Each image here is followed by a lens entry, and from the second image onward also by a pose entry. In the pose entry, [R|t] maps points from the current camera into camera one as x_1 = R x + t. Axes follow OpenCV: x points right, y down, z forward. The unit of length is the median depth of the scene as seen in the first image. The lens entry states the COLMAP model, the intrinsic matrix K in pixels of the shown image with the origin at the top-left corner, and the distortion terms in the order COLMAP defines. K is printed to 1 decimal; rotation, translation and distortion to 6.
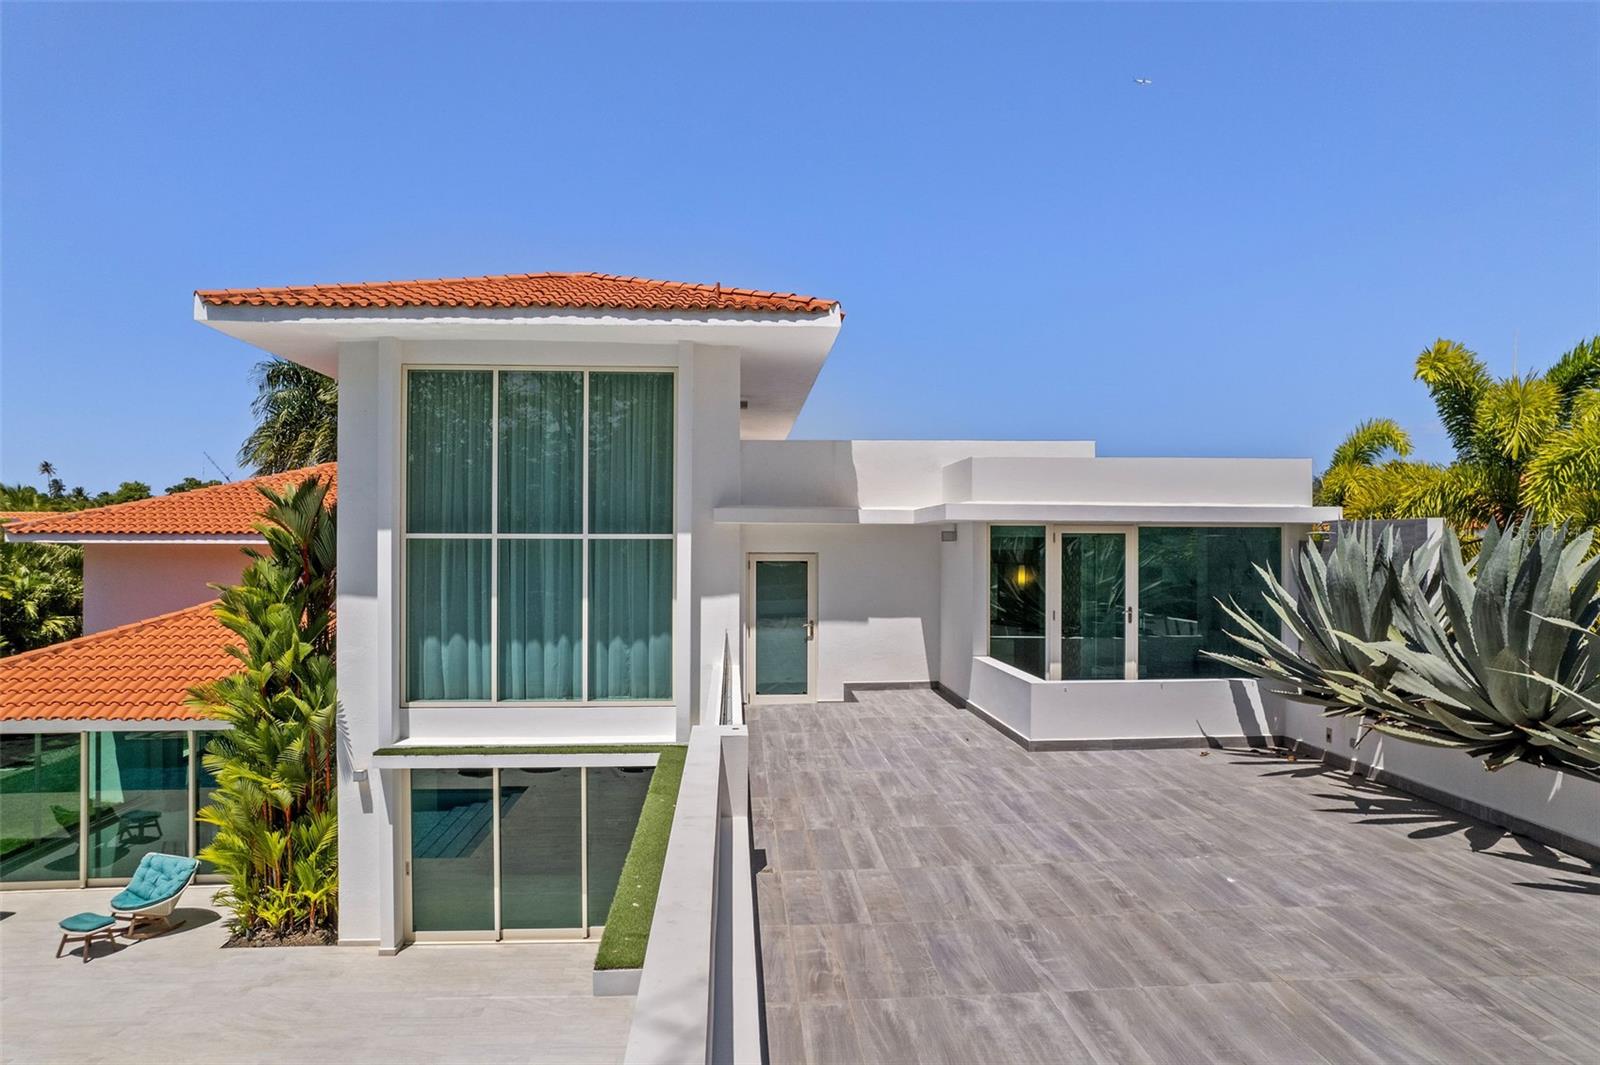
lens RADIAL K [[1023.6, 0, 802.8], [0, 1023.6, 541.3], [0, 0, 1]] dist [-0.079410, 0.072691]
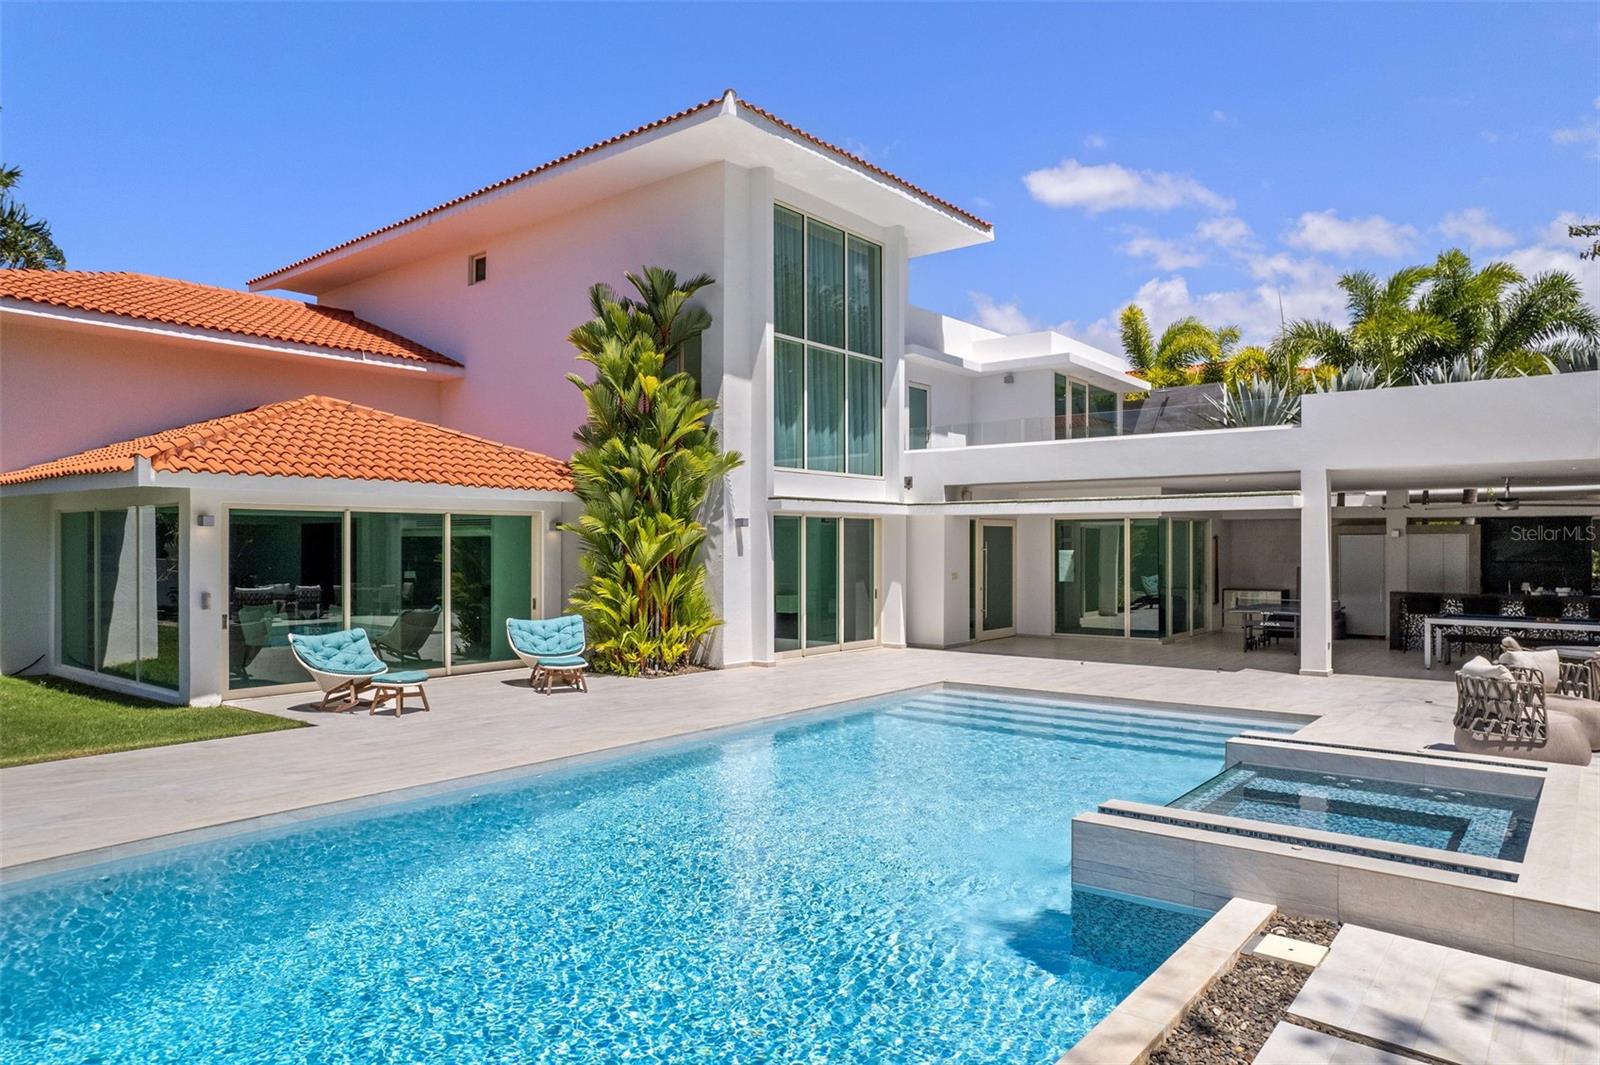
lens RADIAL K [[1023.6, 0, 802.8], [0, 1023.6, 541.3], [0, 0, 1]] dist [-0.079410, 0.072691]
pose [[0.681309, 0.000494, 0.731996, -1.368839], [0.001825, 0.999996, -0.002373, 0.275014], [-0.731994, 0.002952, 0.681305, 0.125606]]
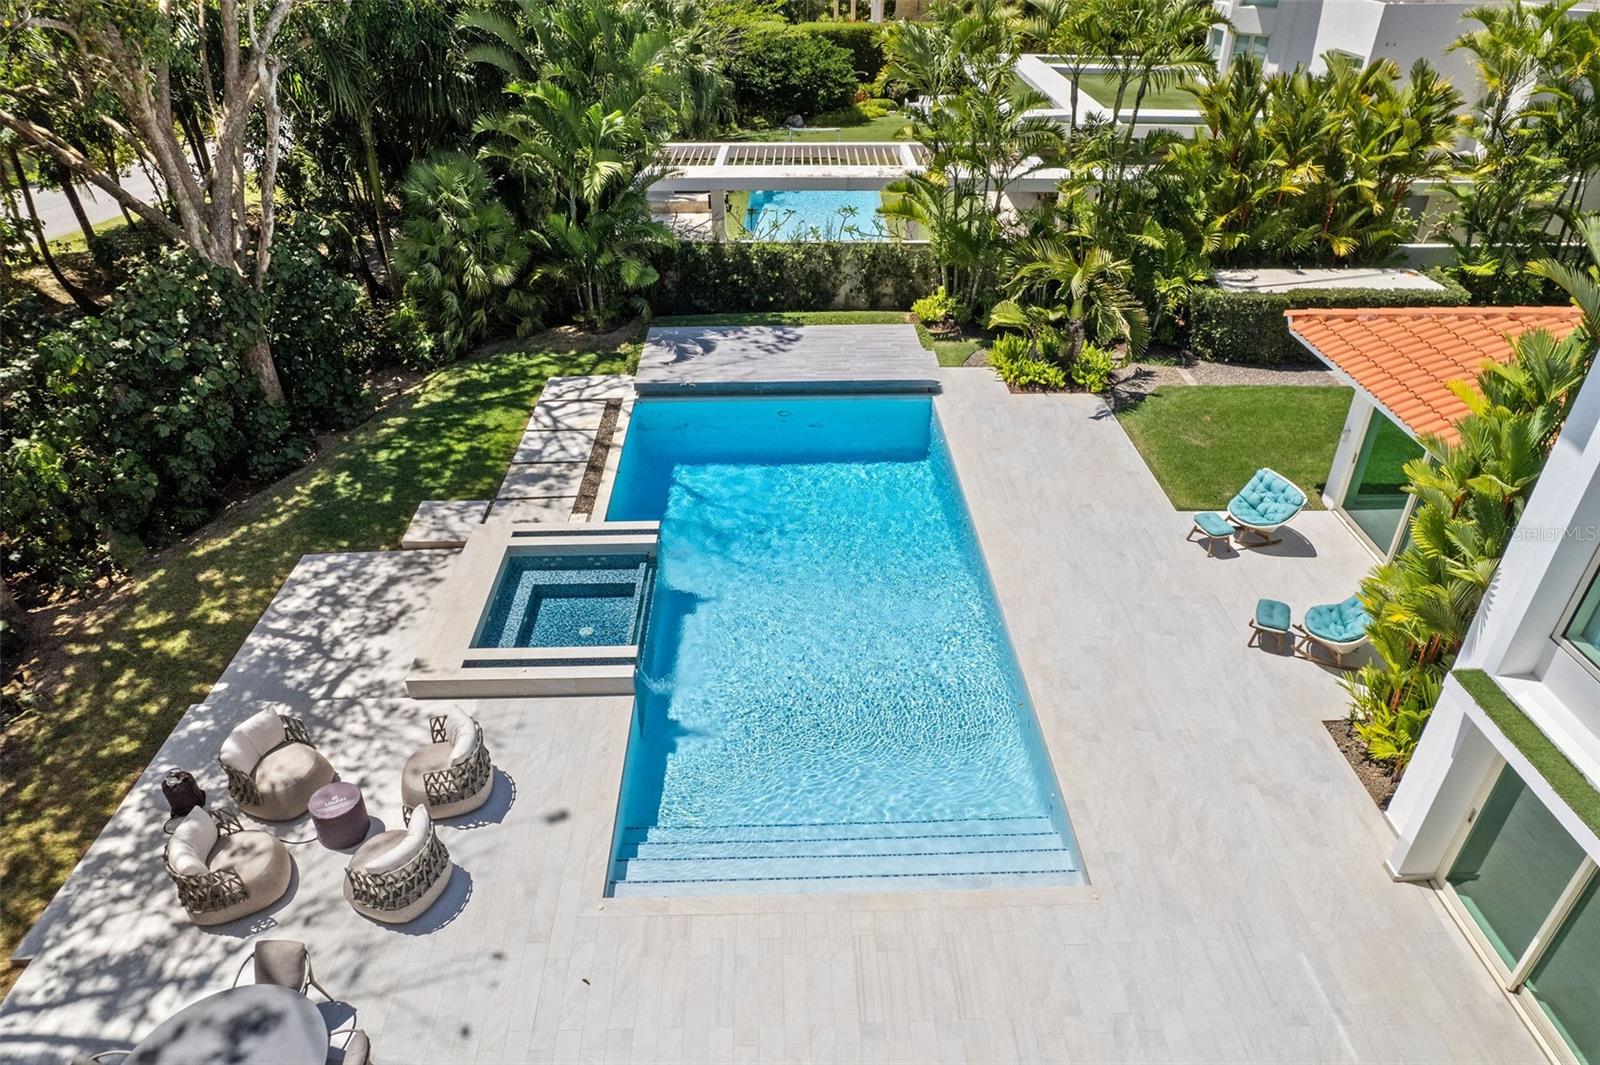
lens RADIAL K [[1021.9, 0, 803.5], [0, 1021.9, 546.4], [0, 0, 1]] dist [-0.068705, 0.063762]
pose [[-0.041491, 0.546262, -0.836586, 0.138570], [0.002893, 0.837369, 0.546630, -0.256922], [0.999135, 0.020260, -0.036324, 0.585806]]
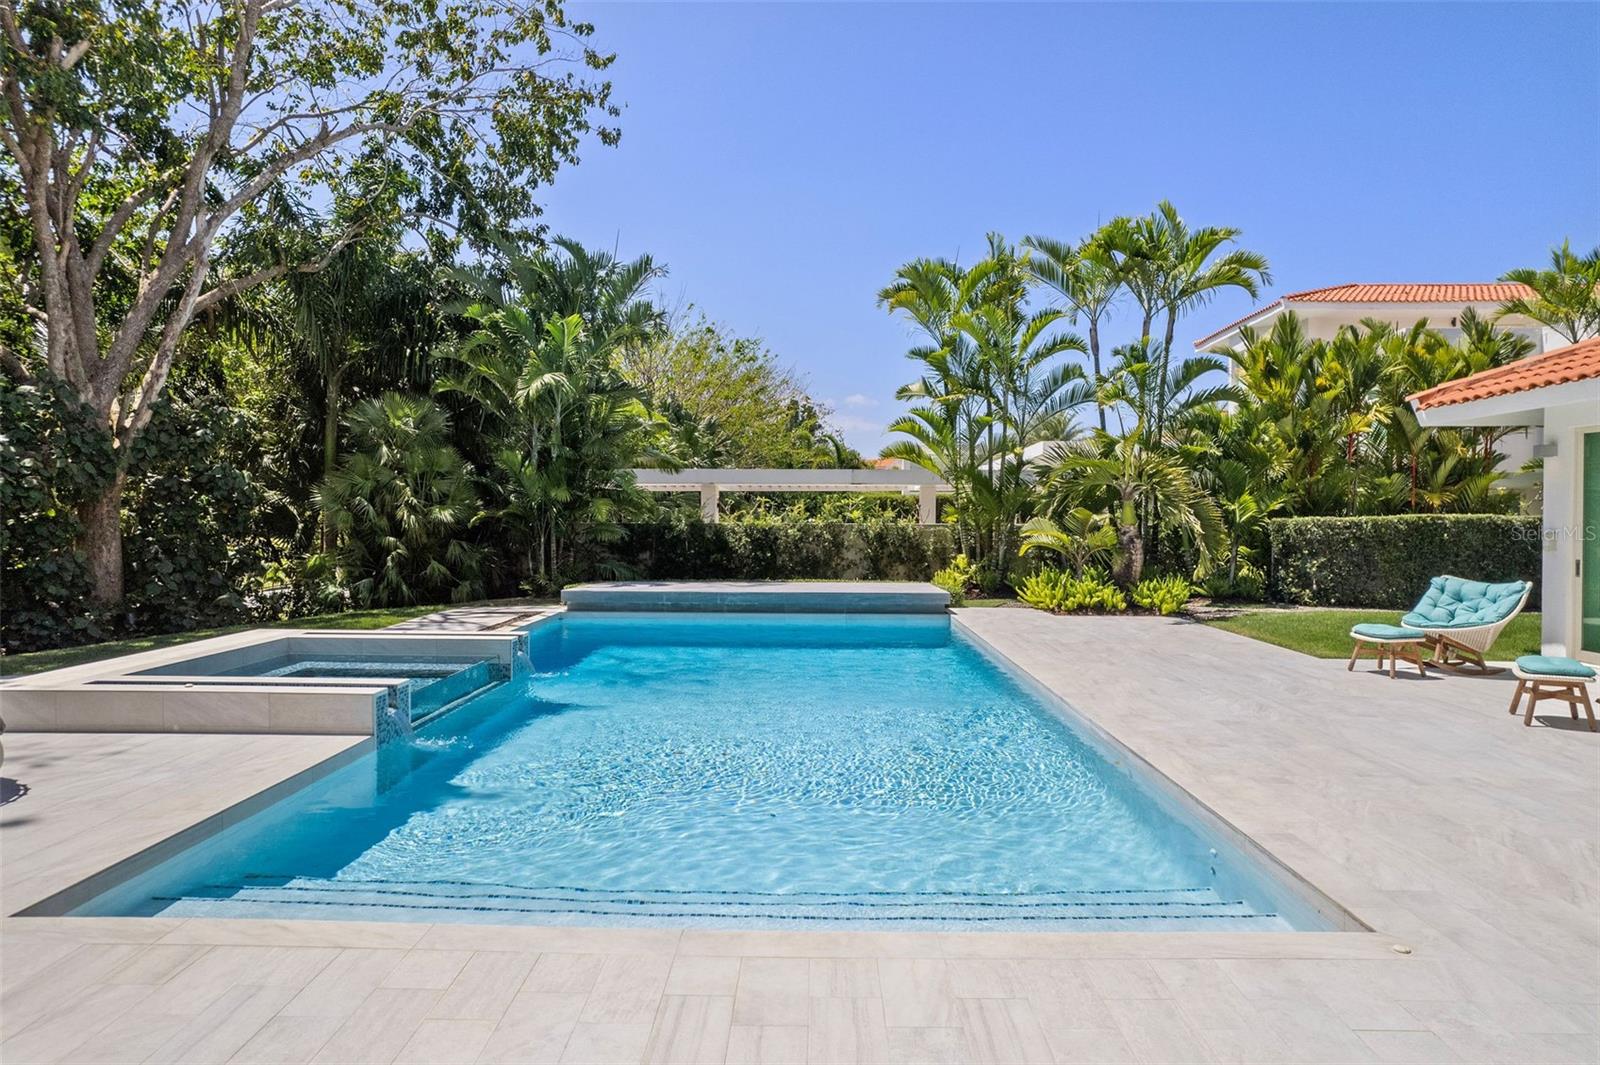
lens RADIAL K [[1033.6, 0, 801.9], [0, 1033.6, 526.1], [0, 0, 1]] dist [-0.083094, 0.081327]
pose [[-0.087846, 0.010272, -0.996081, -0.110403], [-0.006483, 0.999920, 0.010883, 0.311083], [0.996113, 0.007414, -0.087773, 0.657328]]
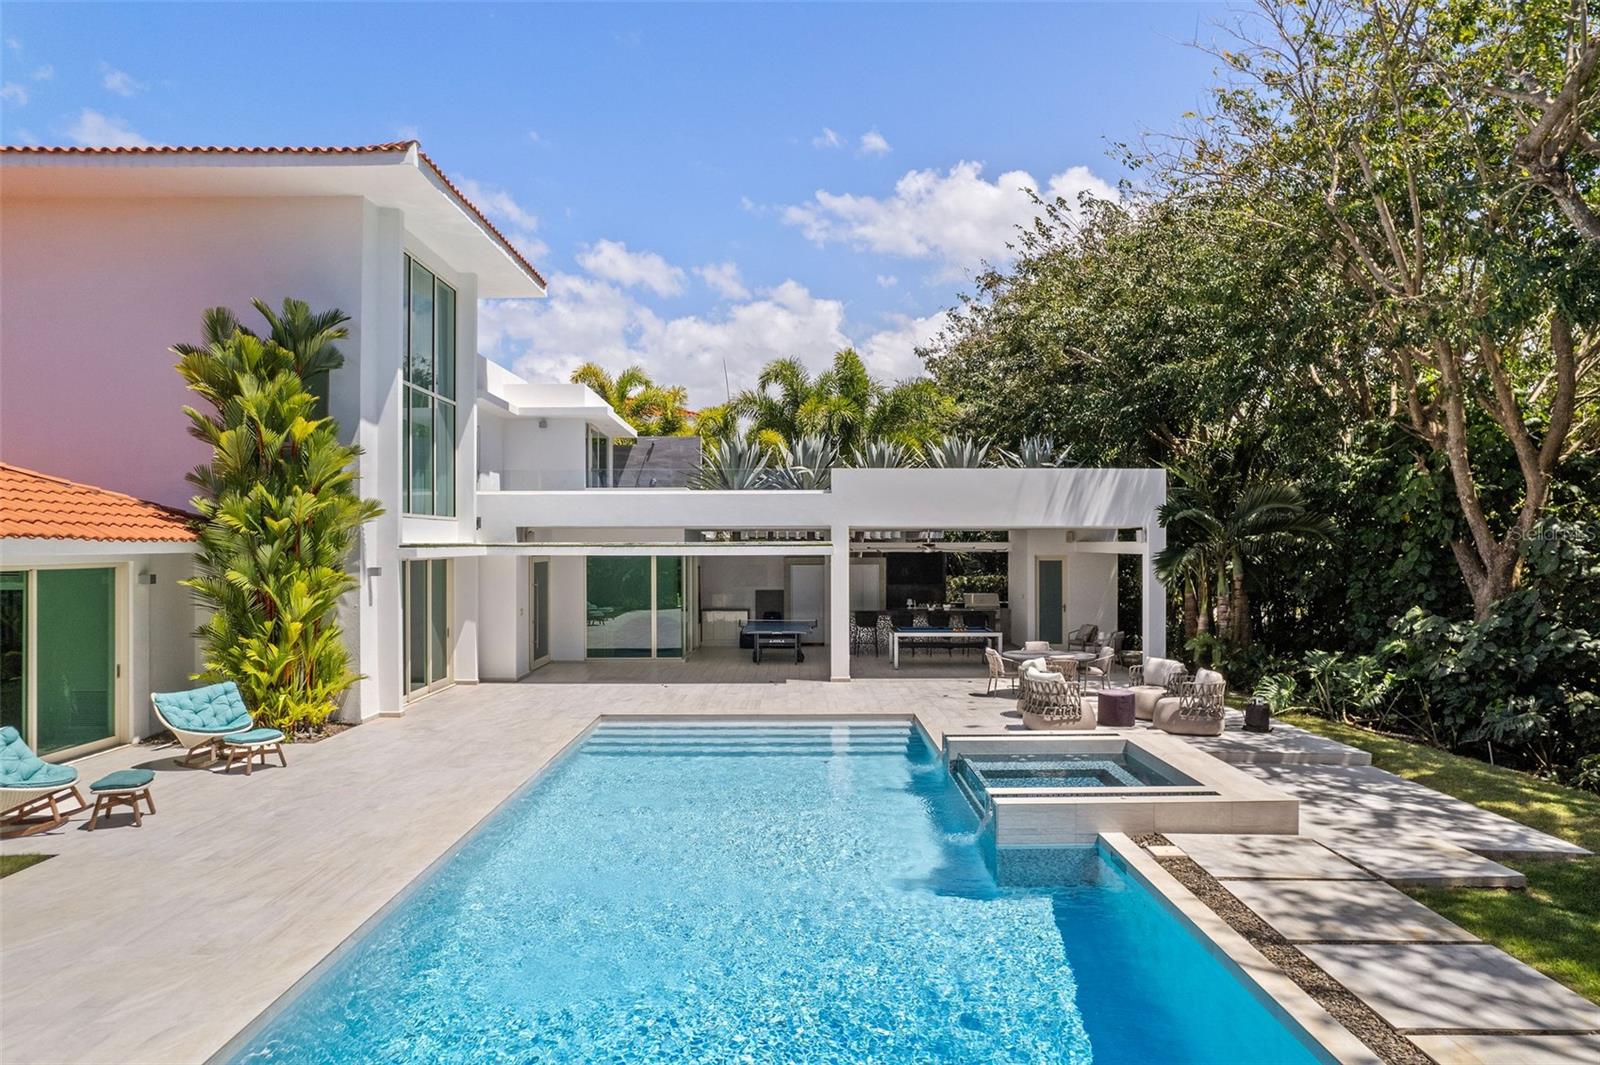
lens RADIAL K [[1023.6, 0, 802.8], [0, 1023.6, 541.3], [0, 0, 1]] dist [-0.079410, 0.072691]
pose [[0.065752, 0.001024, 0.997835, -1.686724], [0.002541, 0.999996, -0.001194, 0.213096], [-0.997833, 0.002614, 0.065749, 0.456452]]
